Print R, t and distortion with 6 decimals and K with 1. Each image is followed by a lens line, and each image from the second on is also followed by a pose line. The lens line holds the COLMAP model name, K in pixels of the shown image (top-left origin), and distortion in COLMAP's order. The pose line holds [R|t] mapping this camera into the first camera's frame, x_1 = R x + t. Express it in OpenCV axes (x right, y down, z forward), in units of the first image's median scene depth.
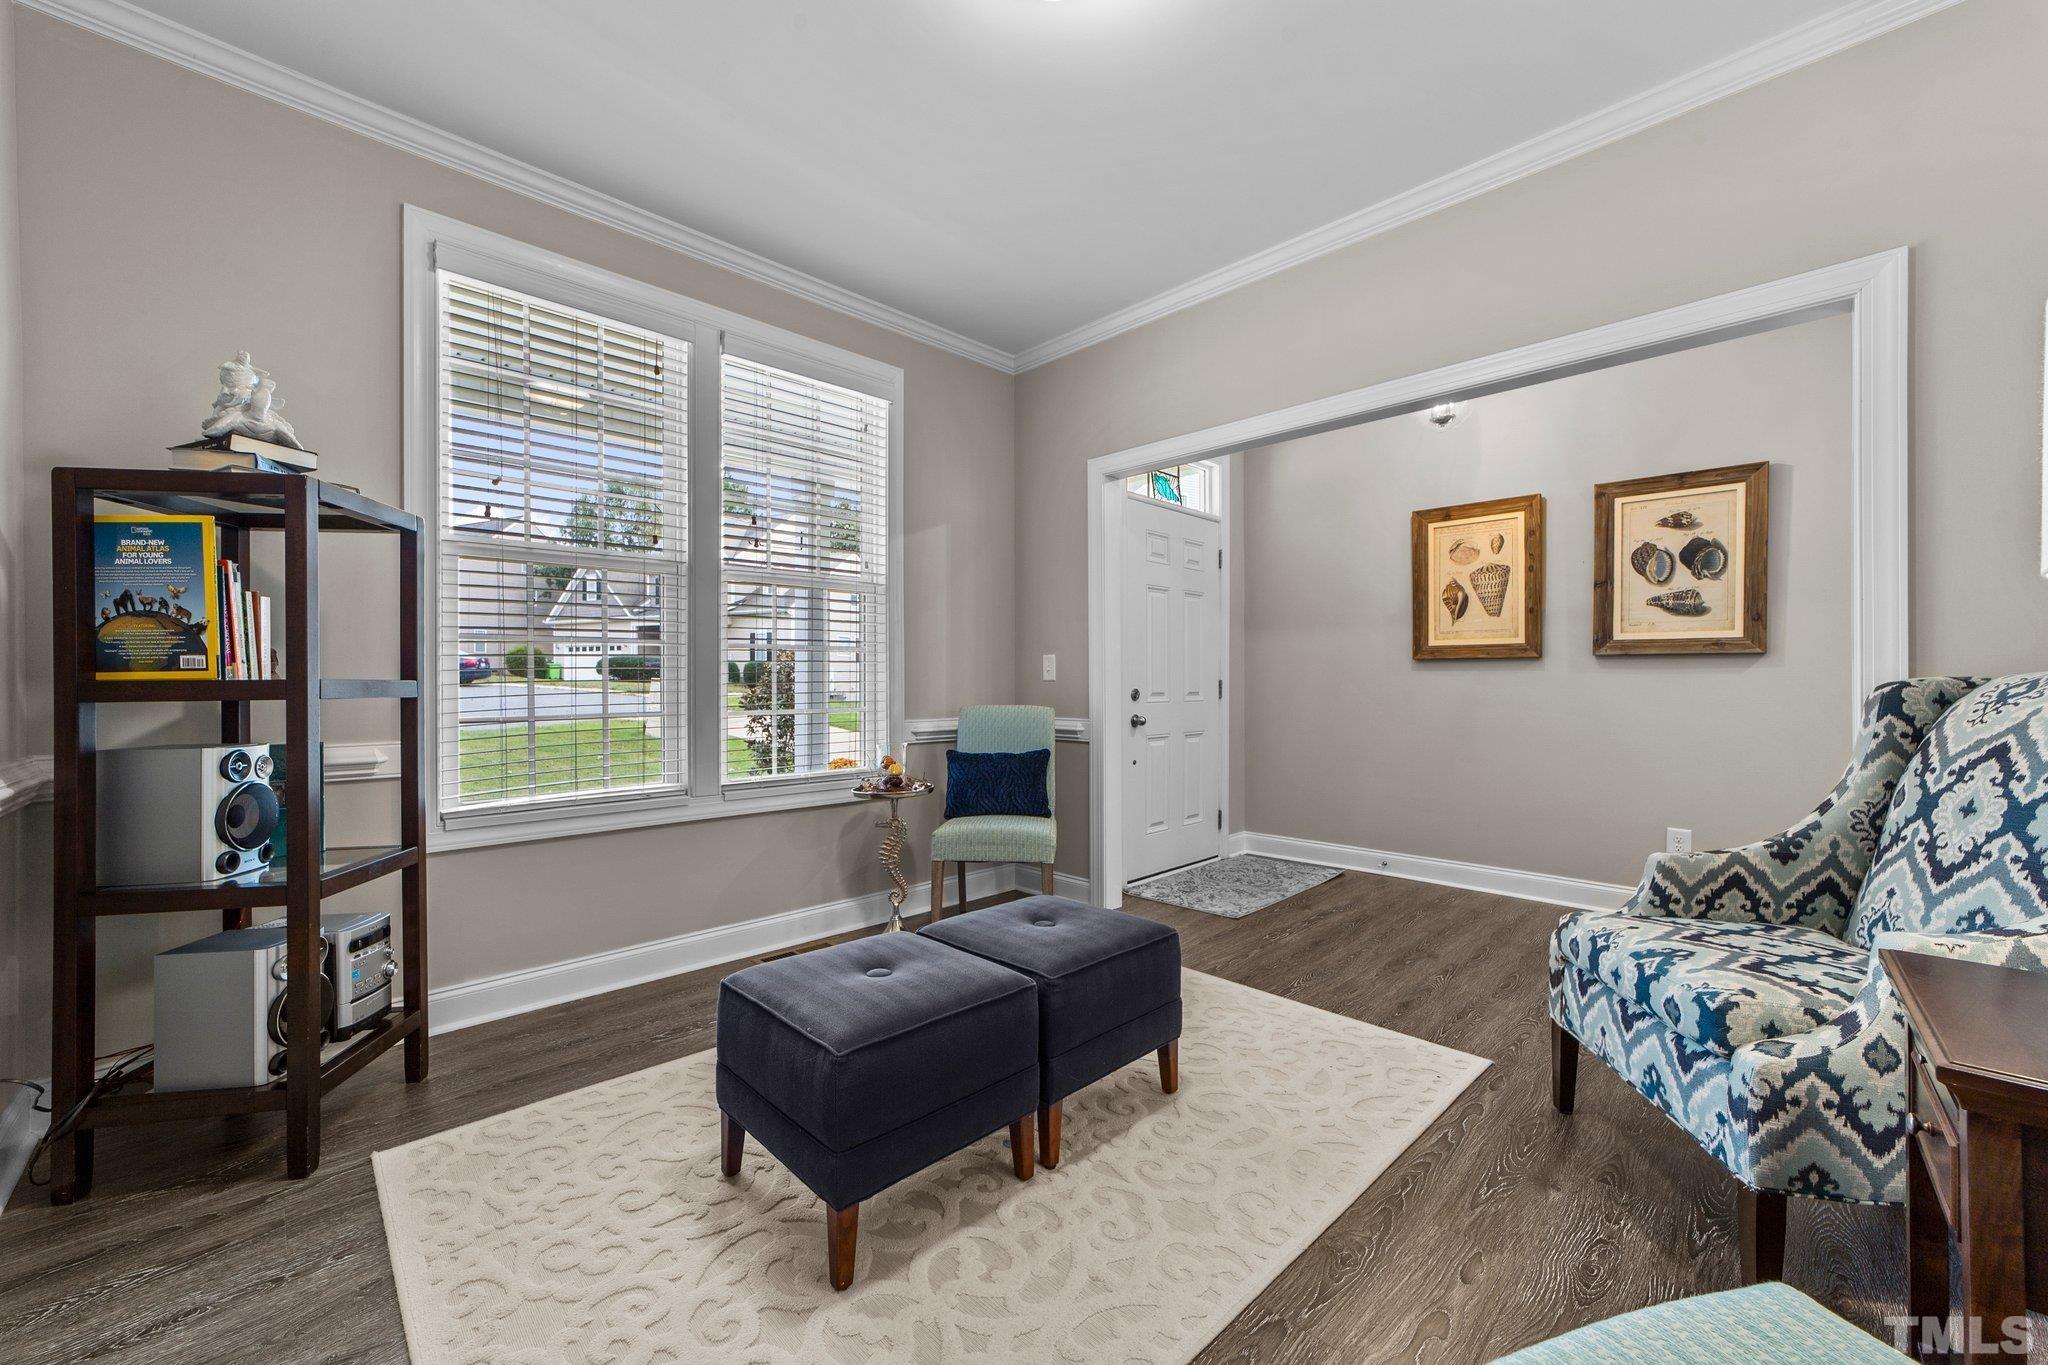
lens RADIAL K [[786.7, 0, 1021.2], [0, 786.7, 689.3], [0, 0, 1]] dist [-0.001693, -0.000013]
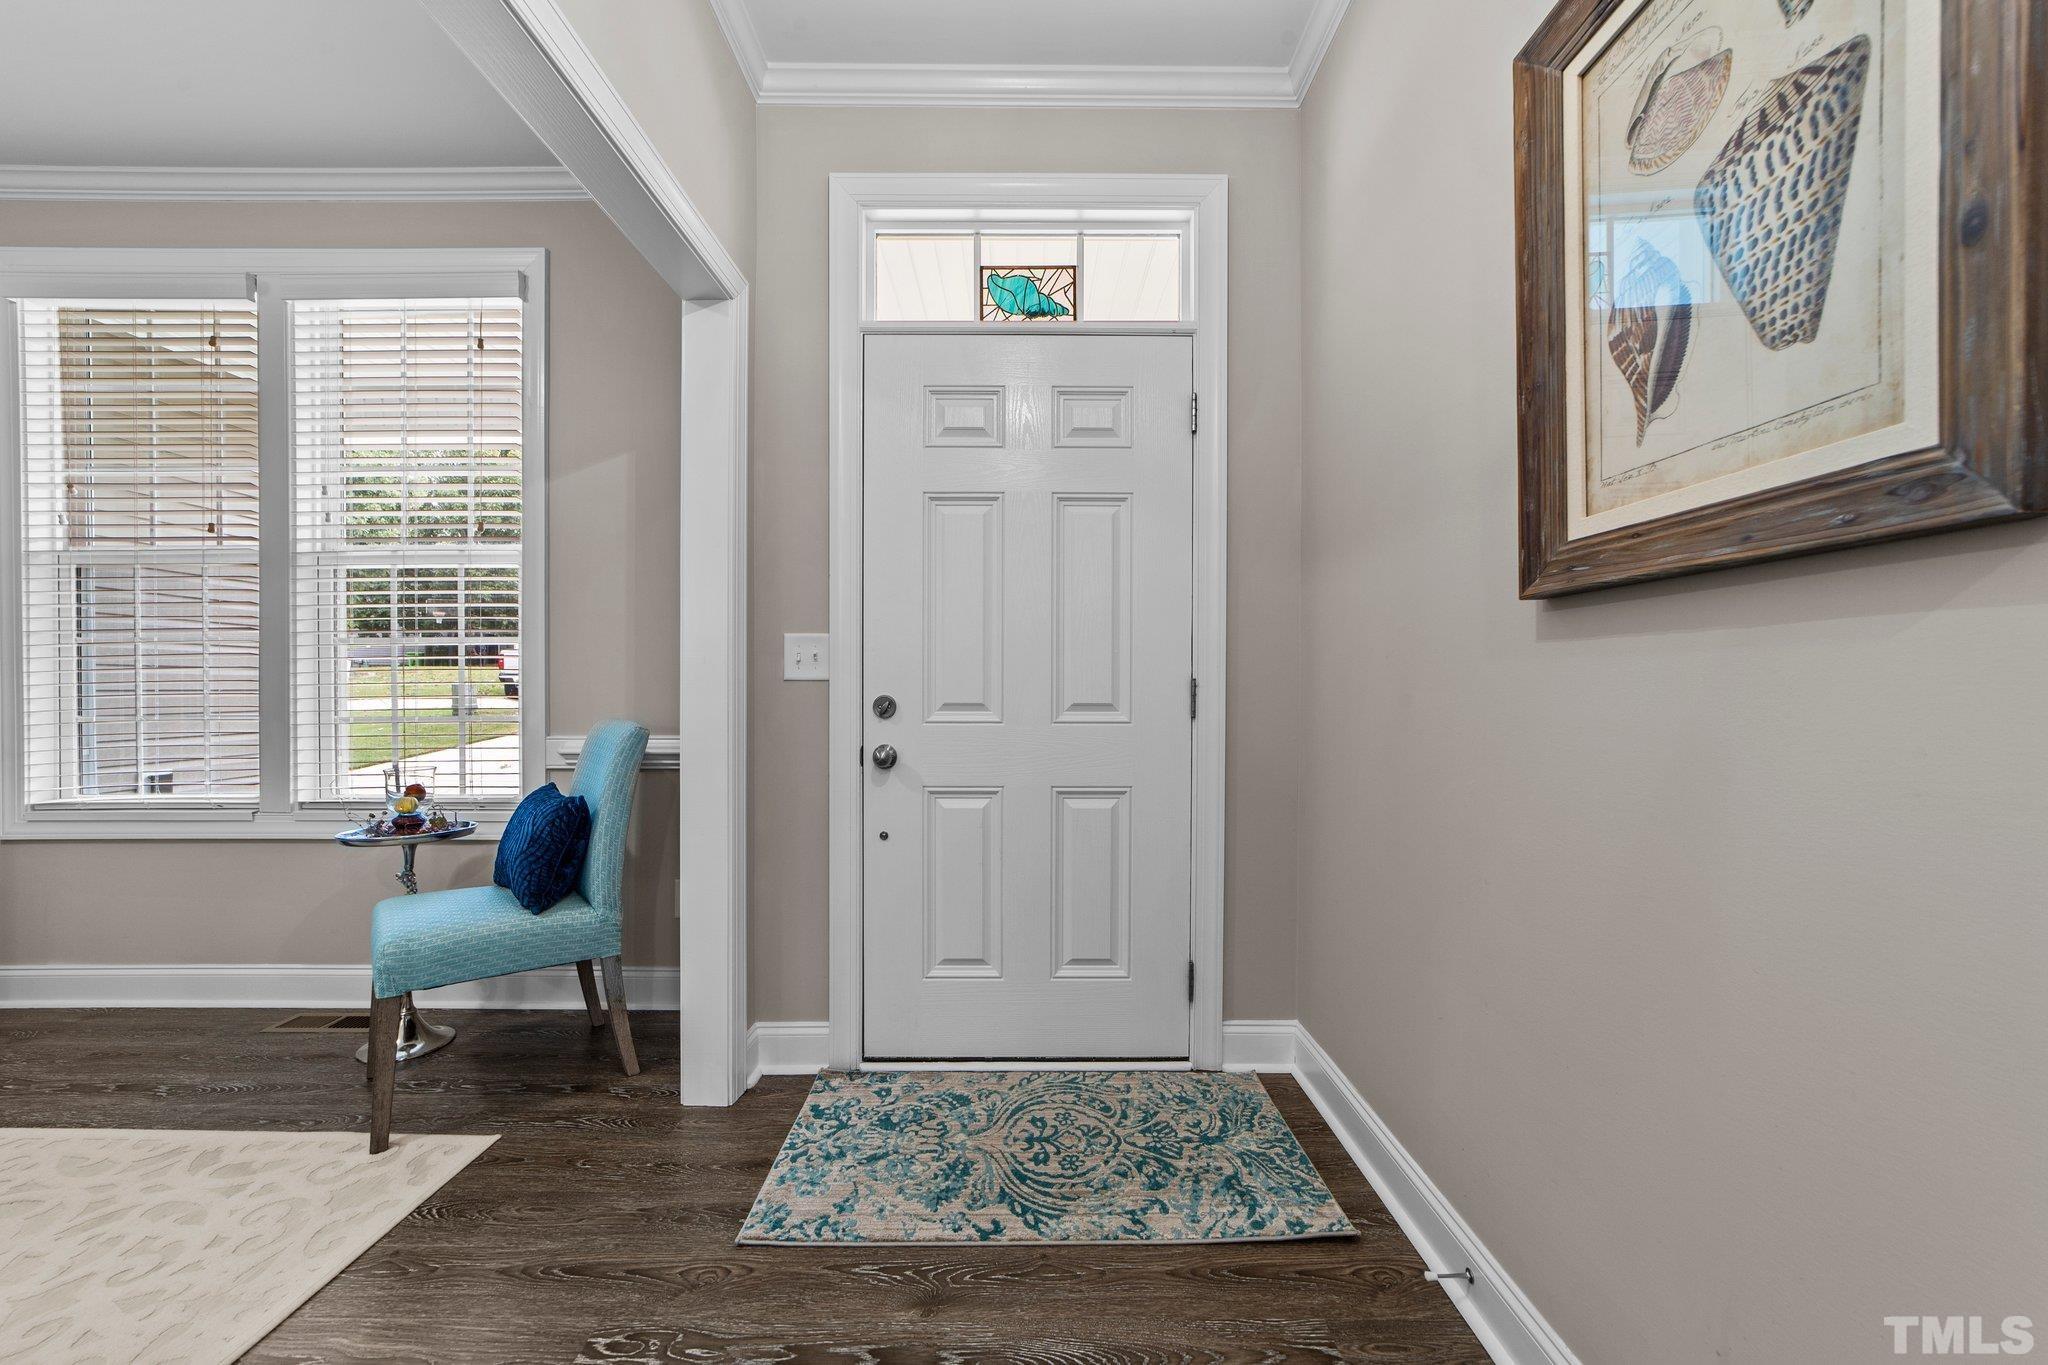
lens RADIAL K [[781.8, 0, 1025.6], [0, 781.8, 695.2], [0, 0, 1]] dist [0.001242, 0.000210]
pose [[0.707881, 0.010111, -0.706259, 0.609154], [-0.006792, 0.999949, 0.007508, -0.005878], [0.706299, -0.000518, 0.707913, 0.732601]]
